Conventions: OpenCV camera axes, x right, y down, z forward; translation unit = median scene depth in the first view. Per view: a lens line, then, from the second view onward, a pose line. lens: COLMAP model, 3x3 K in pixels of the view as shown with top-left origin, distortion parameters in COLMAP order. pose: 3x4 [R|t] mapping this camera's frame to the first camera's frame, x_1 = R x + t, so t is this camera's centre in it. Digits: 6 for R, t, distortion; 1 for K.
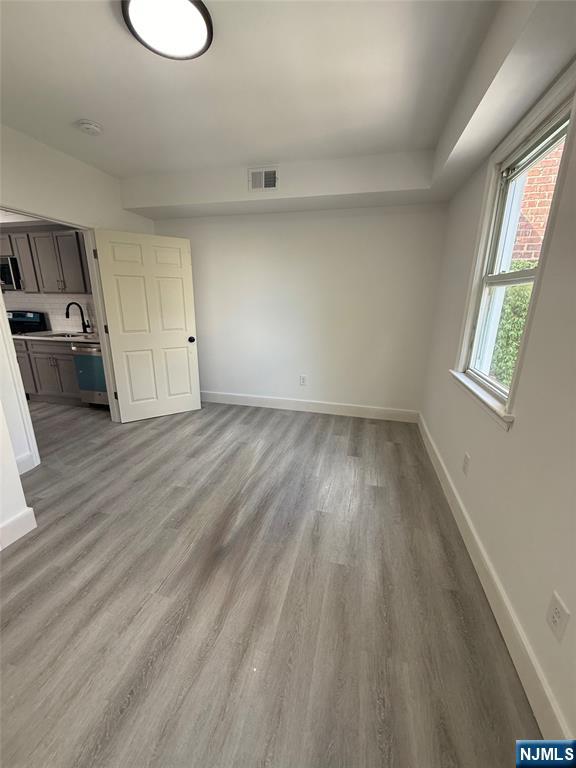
lens RADIAL K [[307.0, 0, 288.0], [0, 307.0, 383.6], [0, 0, 1]] dist [-0.001105, 0.000127]
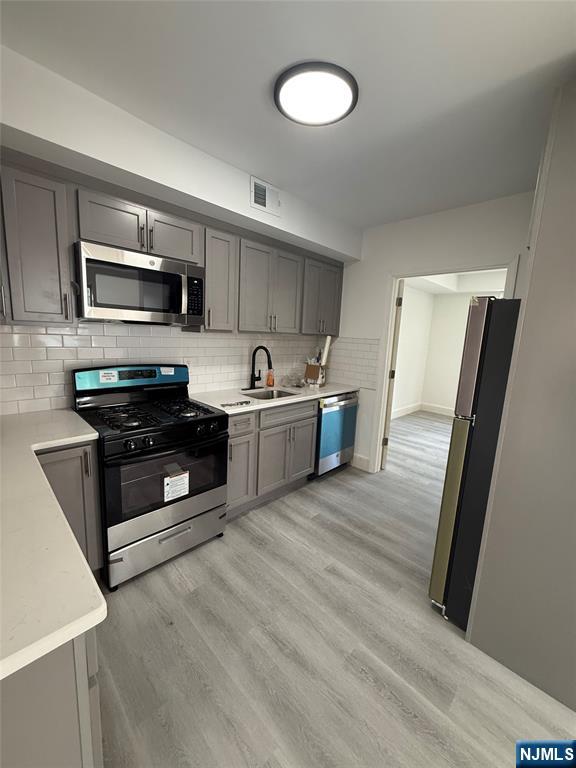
lens RADIAL K [[307.0, 0, 287.5], [0, 307.0, 379.8], [0, 0, 1]] dist [-0.001105, 0.000127]
pose [[0.506401, -0.117168, 0.854301, -1.288560], [0.195403, 0.980546, 0.018654, -0.194630], [-0.839866, 0.157486, 0.519444, 0.611797]]
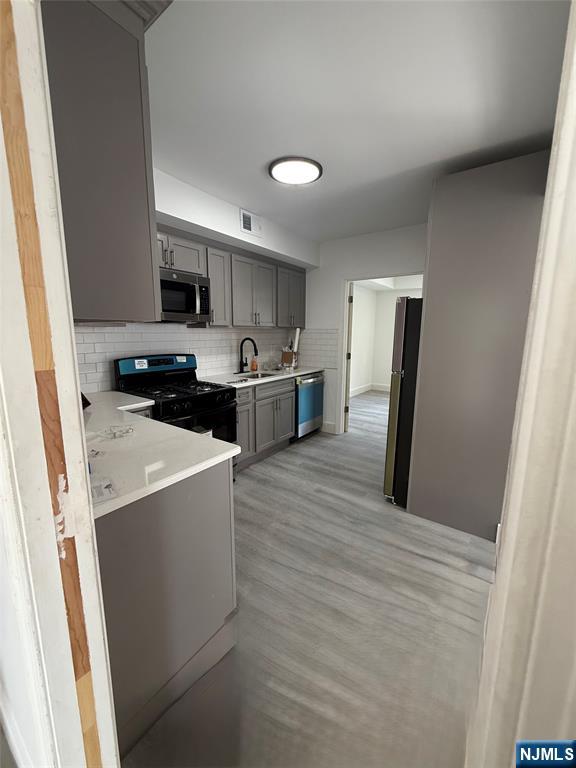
lens RADIAL K [[307.0, 0, 288.0], [0, 307.0, 379.3], [0, 0, 1]] dist [-0.001105, 0.000127]
pose [[0.366811, -0.151778, 0.917831, -1.492429], [0.251290, 0.966092, 0.059331, -0.177285], [-0.895713, 0.208879, 0.392514, 0.591388]]
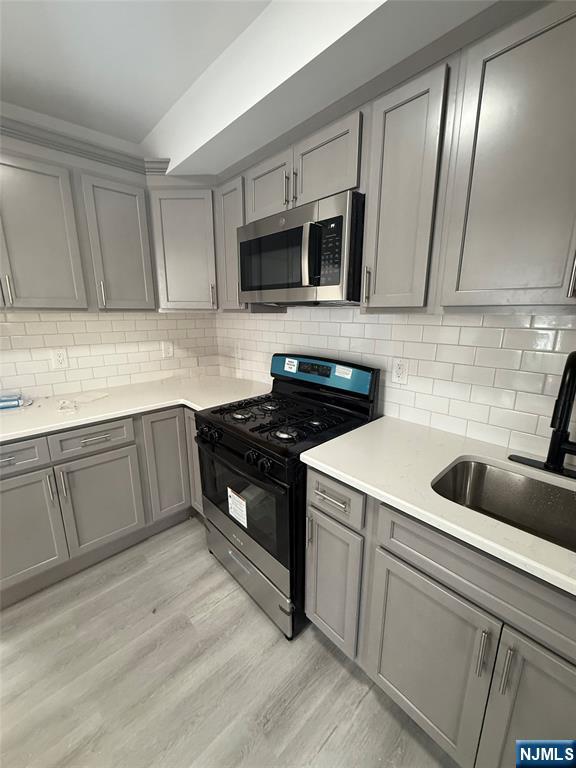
lens RADIAL K [[307.0, 0, 290.4], [0, 307.0, 381.5], [0, 0, 1]] dist [-0.001105, 0.000127]
pose [[0.841096, 0.110751, -0.529426, -0.763377], [-0.138691, 0.990248, -0.013187, -0.216703], [0.522802, 0.084518, 0.848254, 0.721804]]
